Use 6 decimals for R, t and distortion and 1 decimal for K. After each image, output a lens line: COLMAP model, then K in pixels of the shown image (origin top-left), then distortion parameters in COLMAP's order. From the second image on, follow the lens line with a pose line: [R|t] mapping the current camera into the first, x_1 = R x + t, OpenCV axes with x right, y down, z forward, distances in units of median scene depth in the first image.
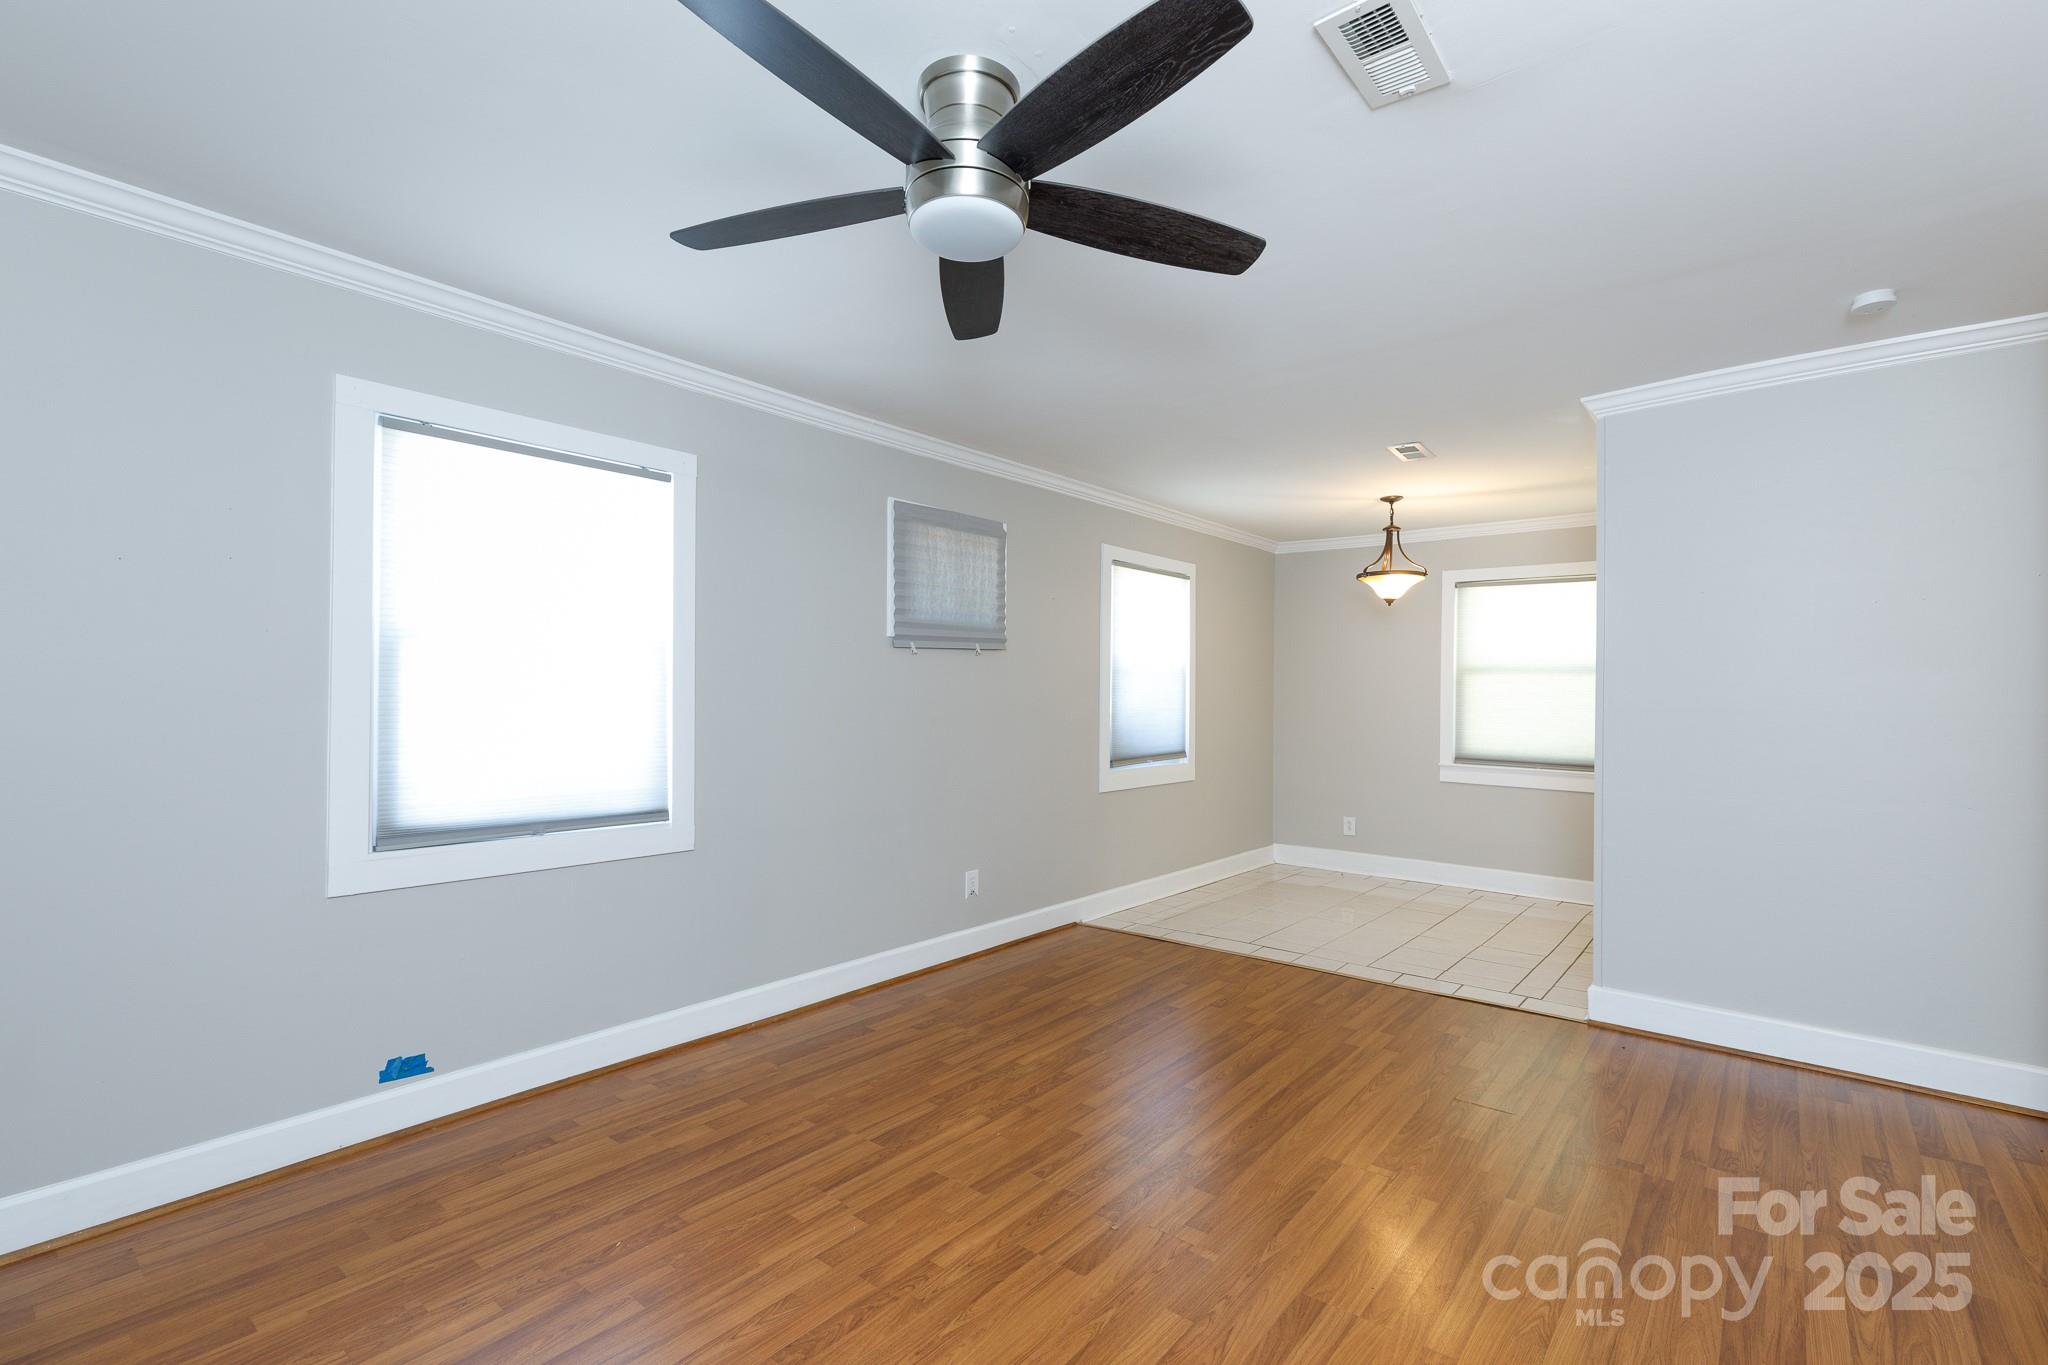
lens RADIAL K [[924.7, 0, 1022.7], [0, 924.7, 686.6], [0, 0, 1]] dist [0.003592, 0.000936]
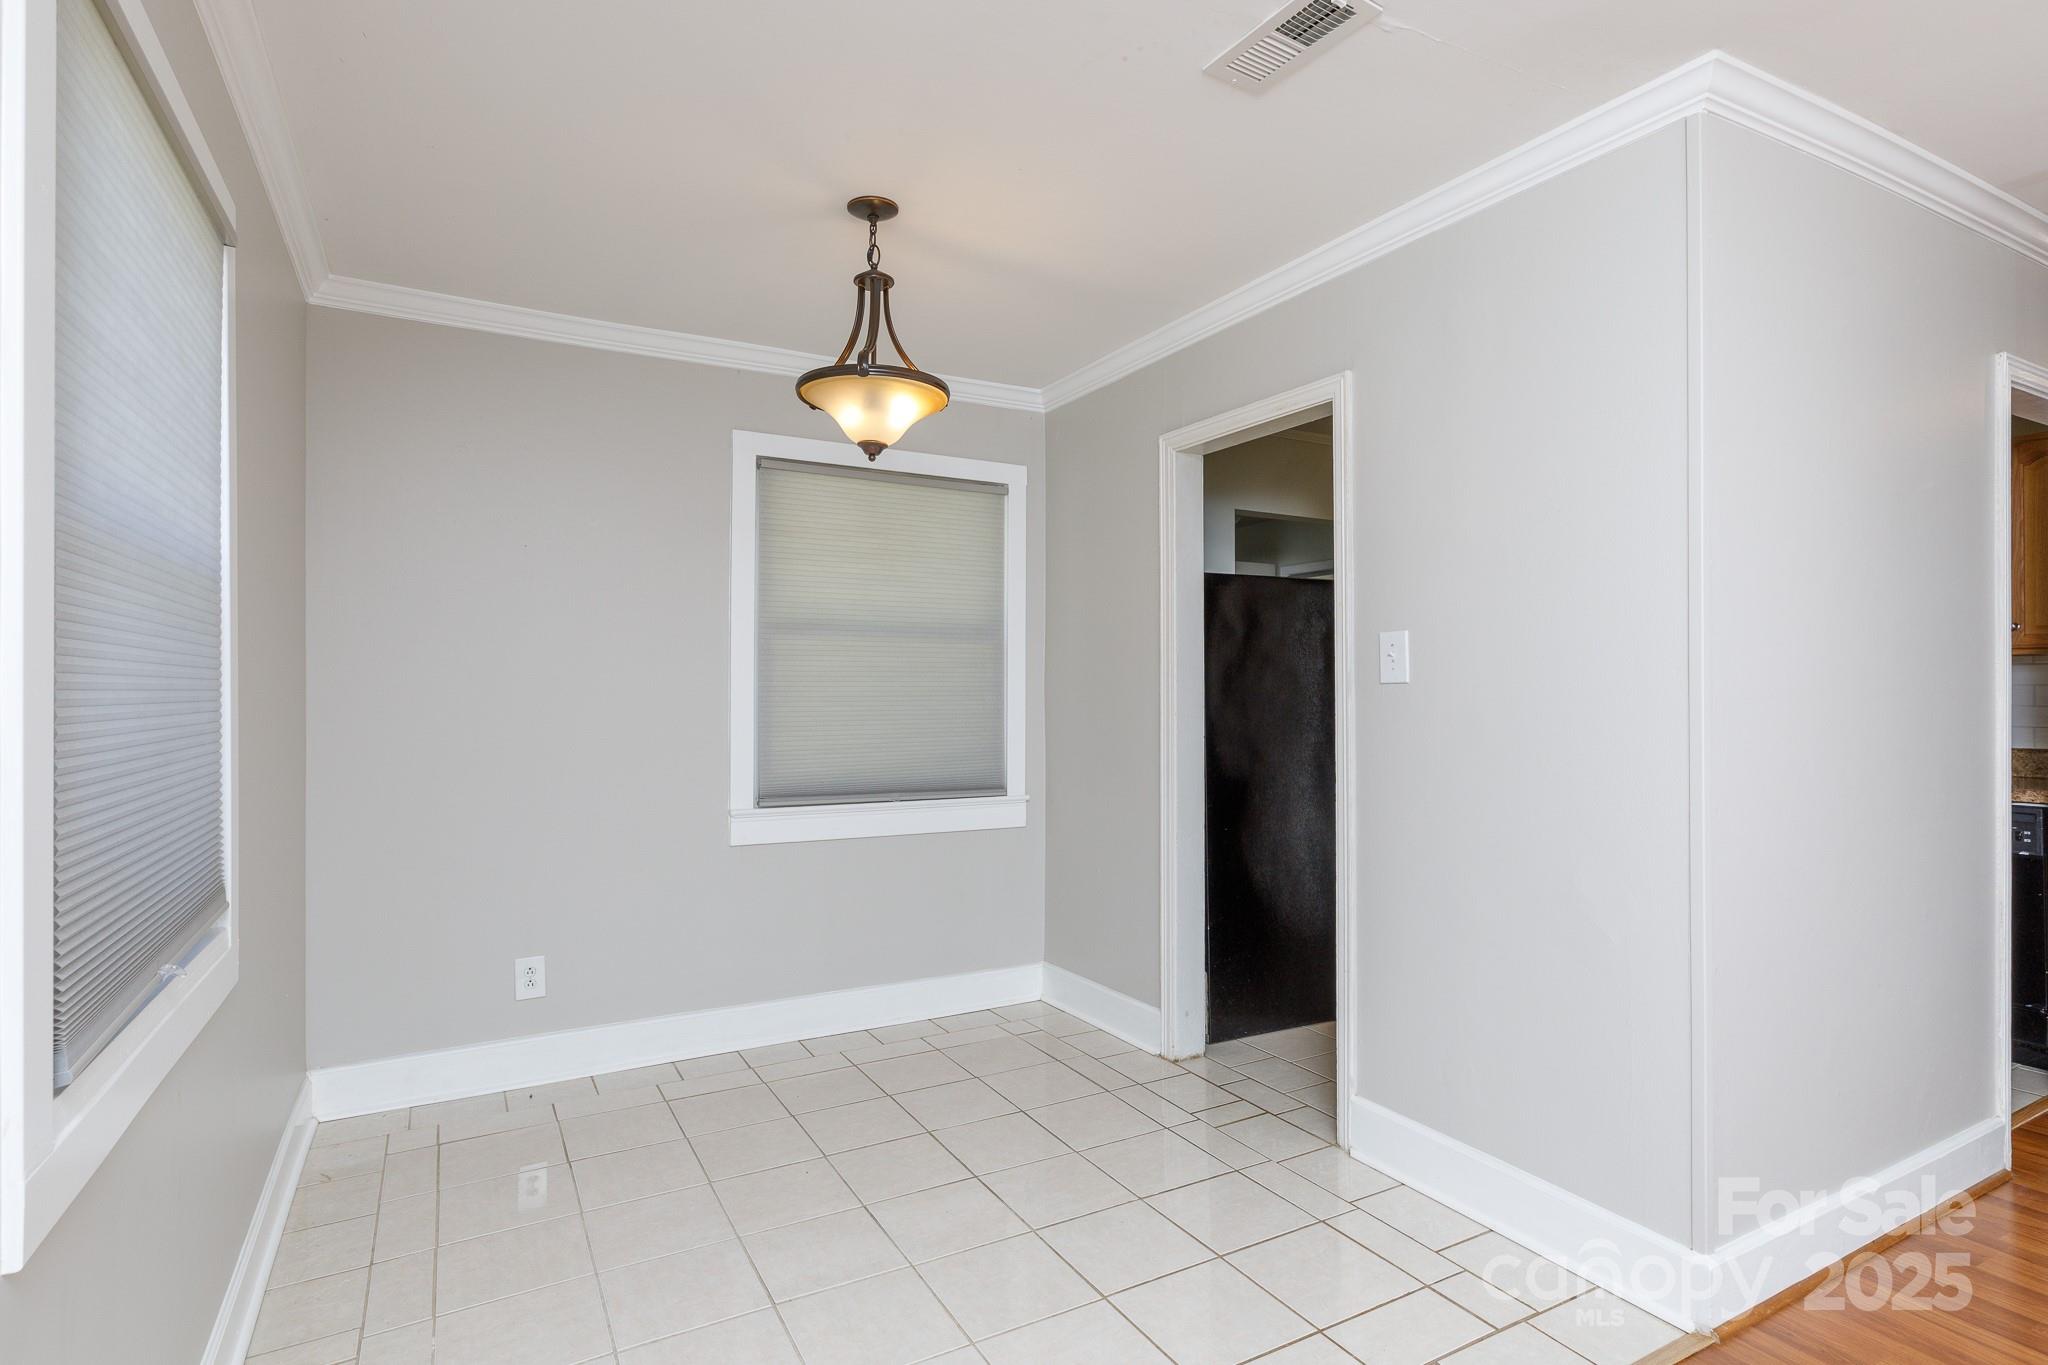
lens RADIAL K [[1036.2, 0, 1033.7], [0, 1036.2, 670.5], [0, 0, 1]] dist [-0.006262, -0.000717]
pose [[0.357834, 0.002705, 0.933781, -0.022396], [-0.004102, 0.999991, -0.001324, 0.011252], [-0.933776, -0.003356, 0.357842, 0.974401]]
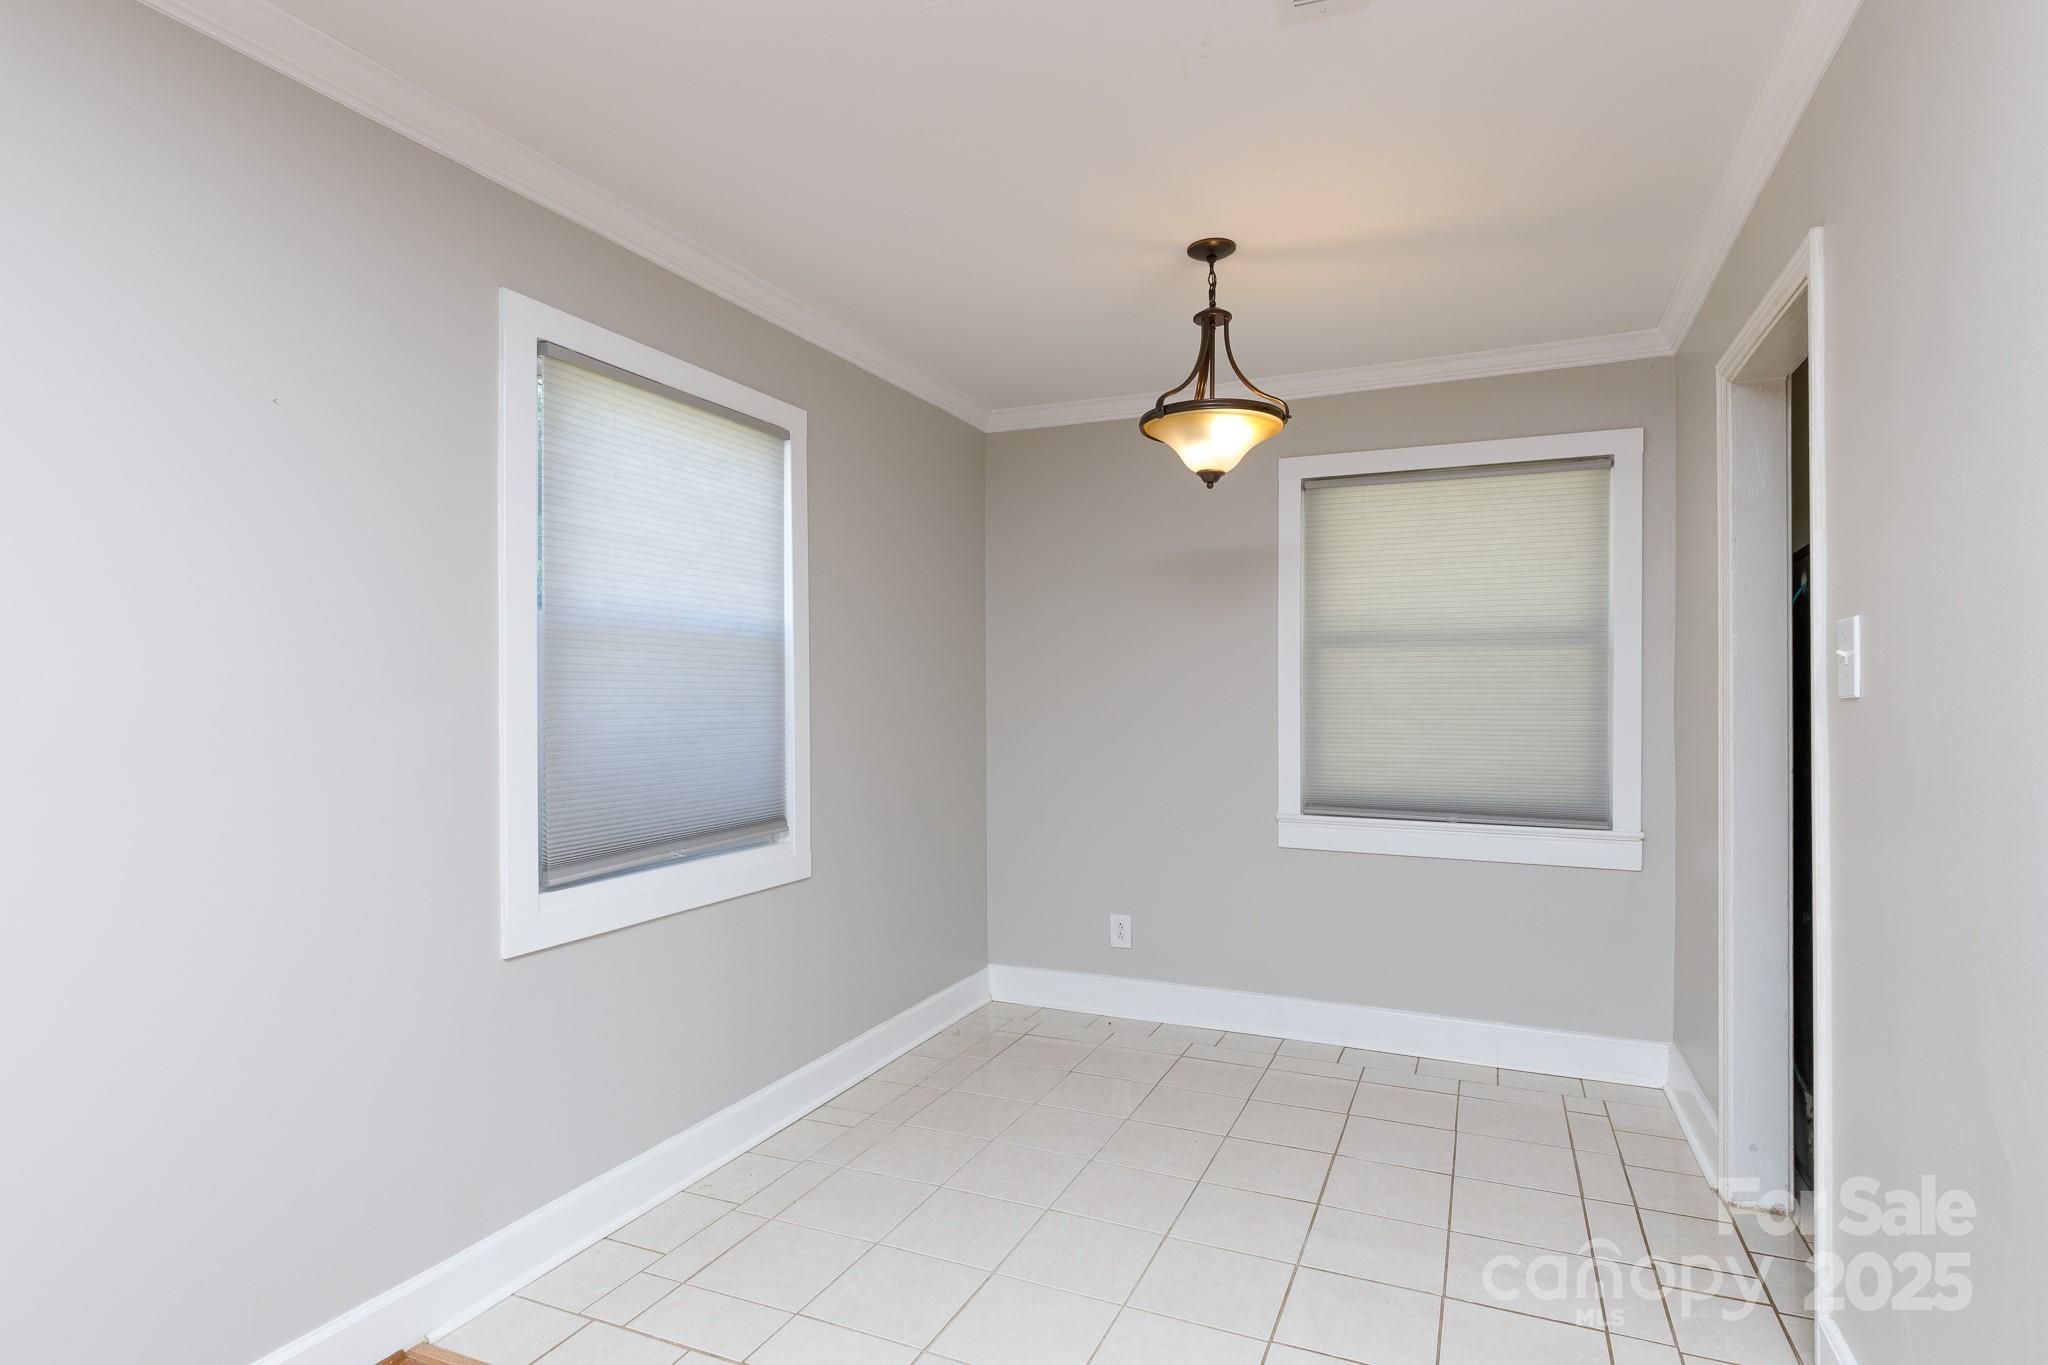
lens RADIAL K [[1036.2, 0, 1028.7], [0, 1036.2, 690.1], [0, 0, 1]] dist [-0.006262, -0.000717]
pose [[0.963155, -0.011542, 0.268701, 0.224458], [0.009885, 0.999923, 0.007520, 0.007585], [-0.268767, -0.004586, 0.963194, 0.690538]]
